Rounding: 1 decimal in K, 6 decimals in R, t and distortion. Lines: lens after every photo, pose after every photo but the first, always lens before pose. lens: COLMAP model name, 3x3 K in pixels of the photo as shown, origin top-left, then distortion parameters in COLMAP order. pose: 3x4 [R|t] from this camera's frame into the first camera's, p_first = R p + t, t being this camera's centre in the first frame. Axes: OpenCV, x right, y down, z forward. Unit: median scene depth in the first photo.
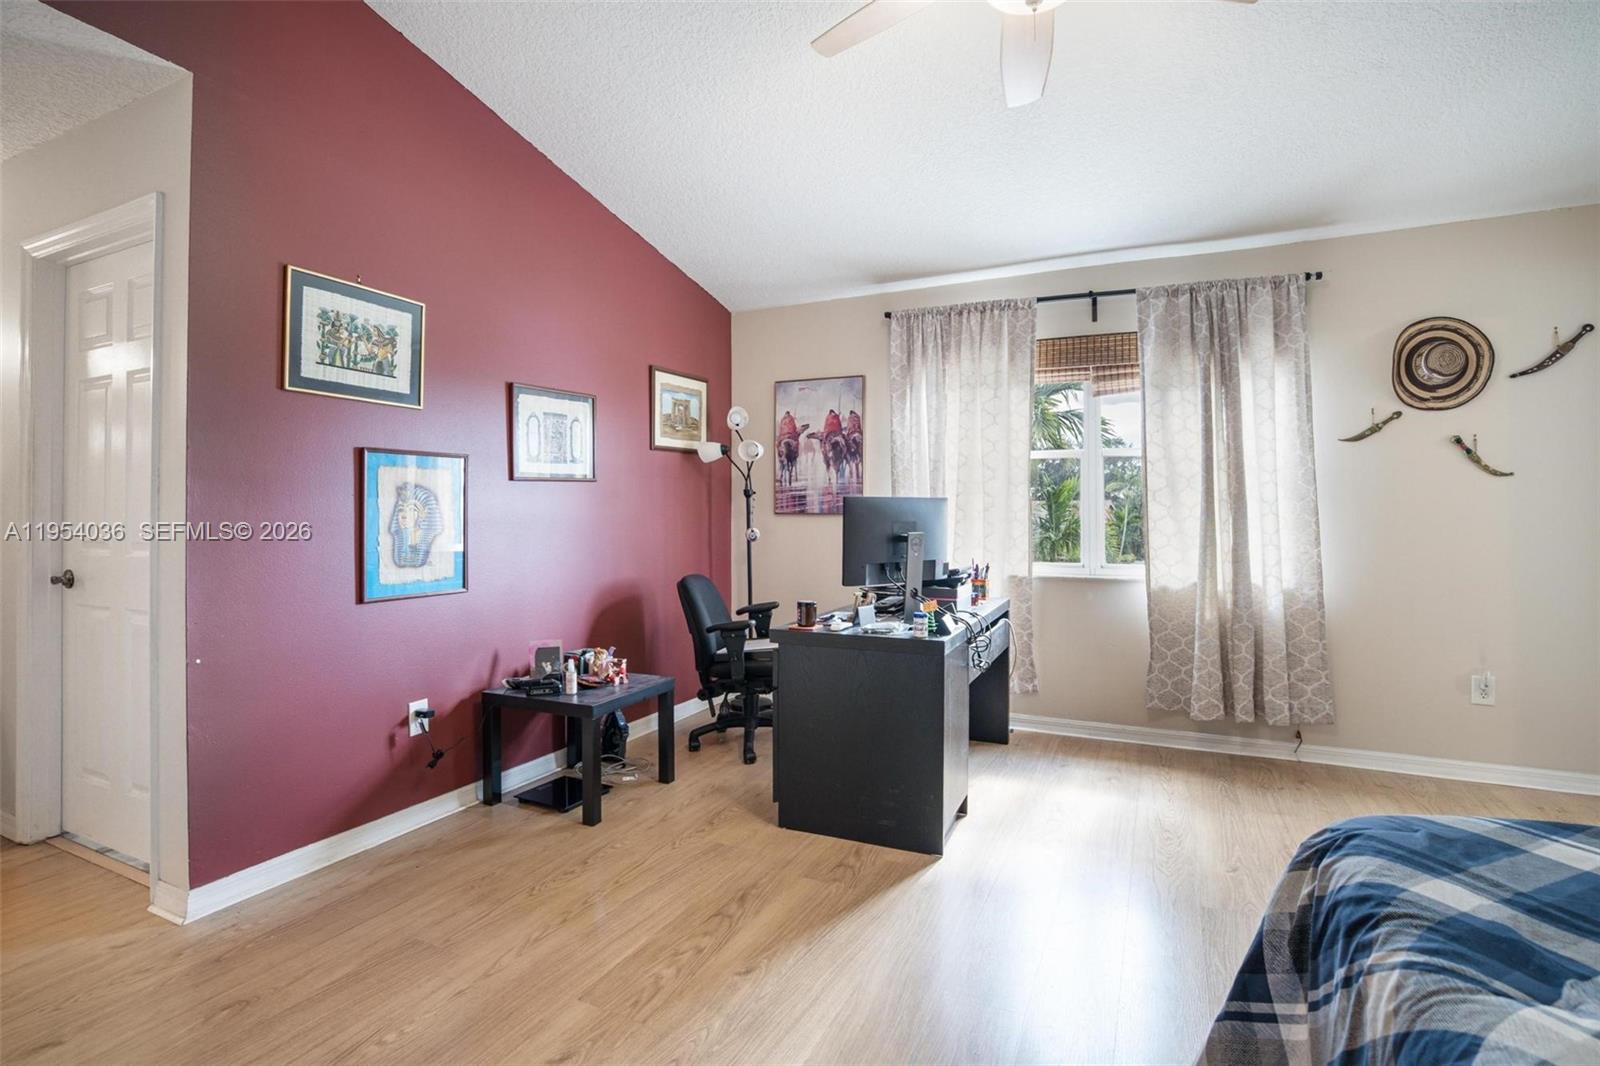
lens RADIAL K [[789.4, 0, 822.2], [0, 789.4, 541.0], [0, 0, 1]] dist [-0.002998, 0.000523]
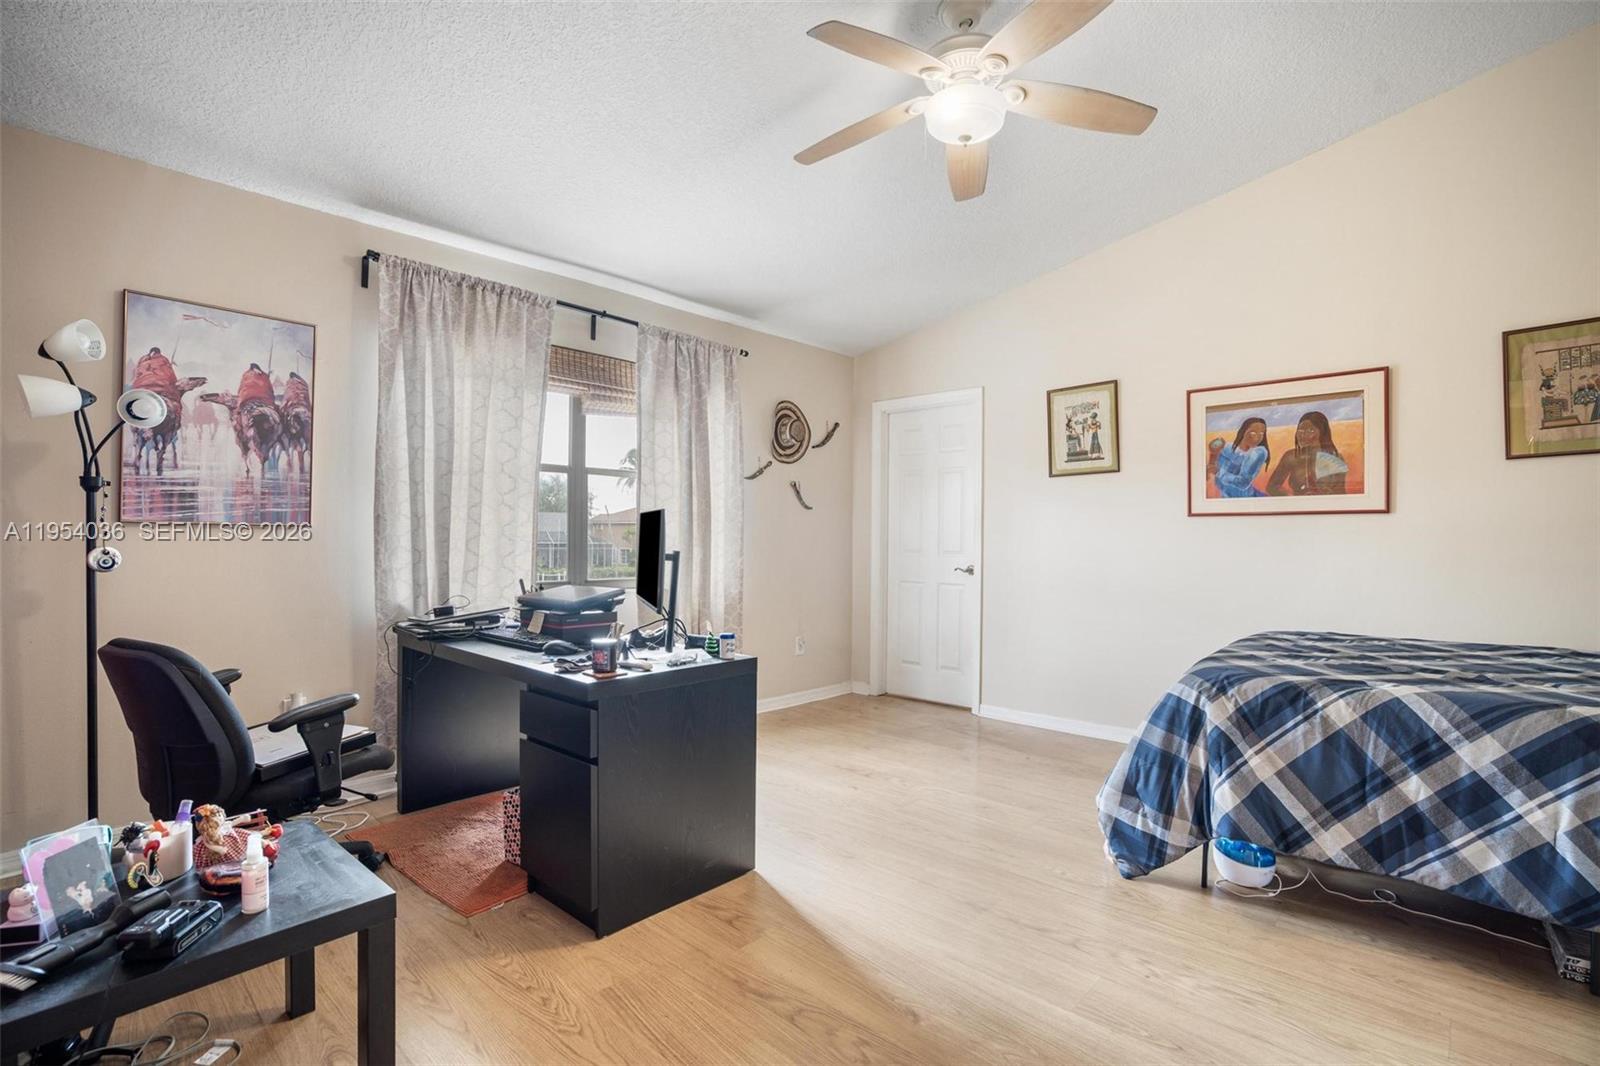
lens RADIAL K [[789.4, 0, 822.2], [0, 789.4, 541.0], [0, 0, 1]] dist [-0.002998, 0.000523]
pose [[0.303873, 0.000820, 0.952712, -0.524893], [0.027586, 0.999573, -0.009659, -0.002801], [-0.952313, 0.029217, 0.303720, 0.417849]]
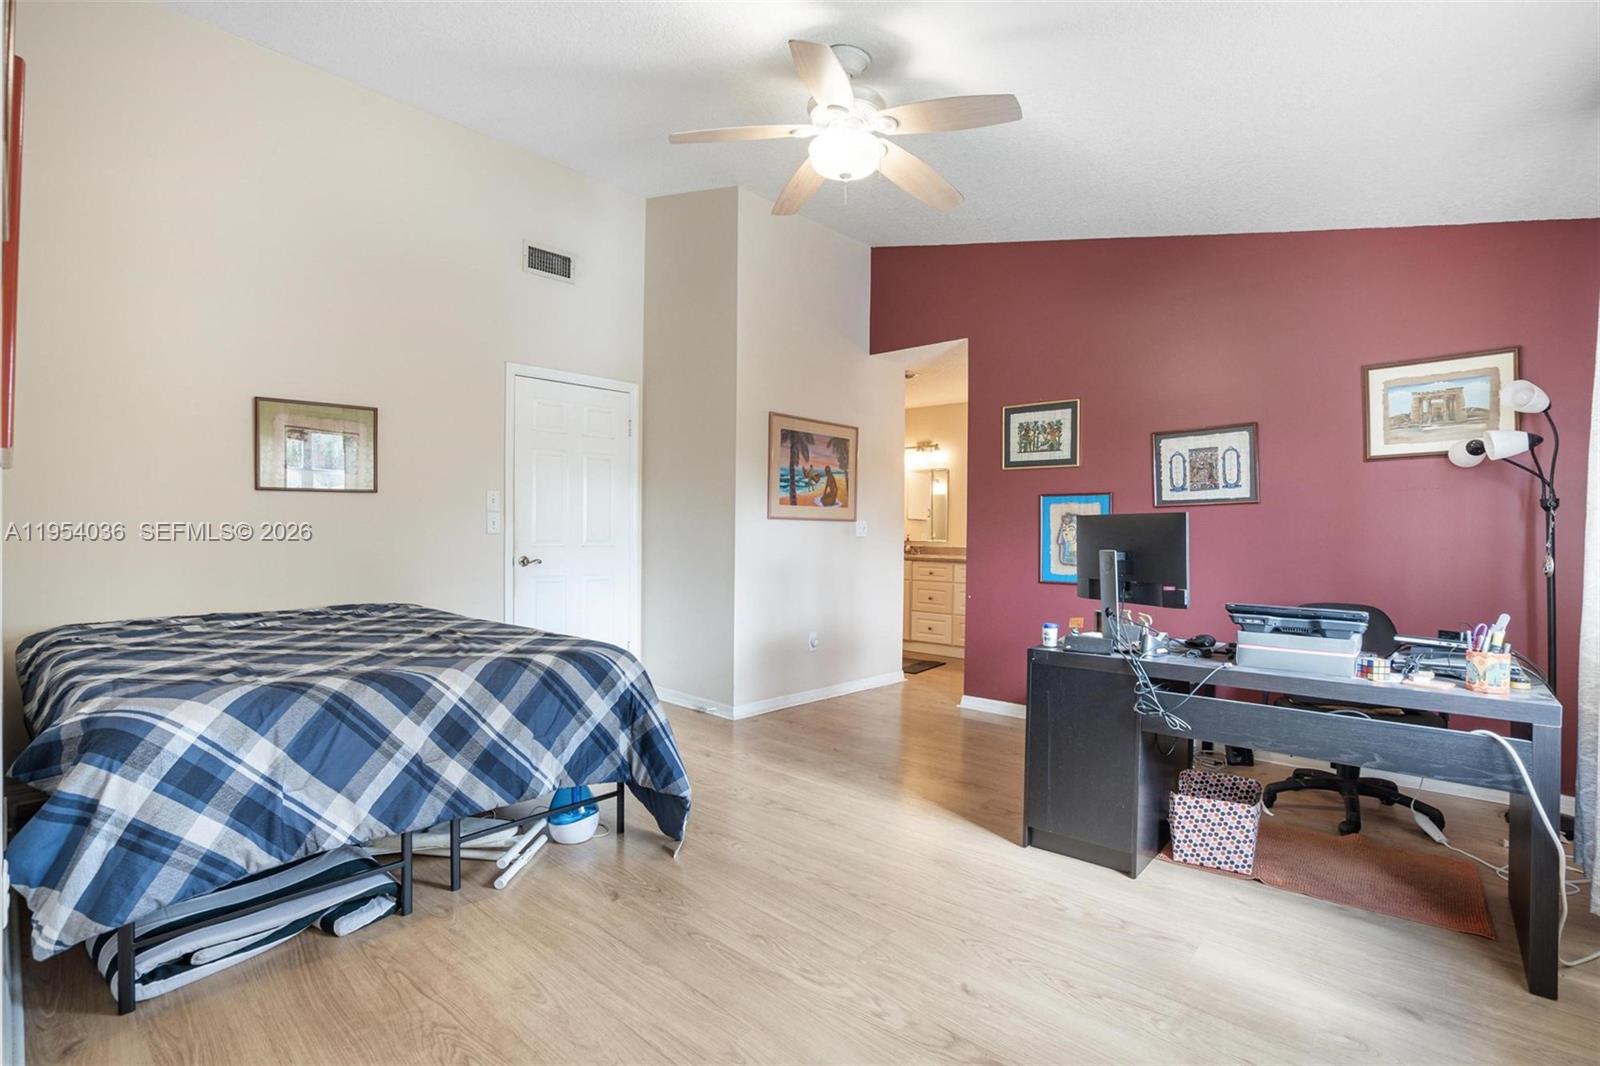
lens RADIAL K [[789.4, 0, 822.2], [0, 789.4, 541.0], [0, 0, 1]] dist [-0.002998, 0.000523]
pose [[-0.291587, -0.004805, -0.956532, 0.825694], [-0.049319, 0.998733, 0.010017, -0.005797], [0.955272, 0.050096, -0.291454, 0.702783]]
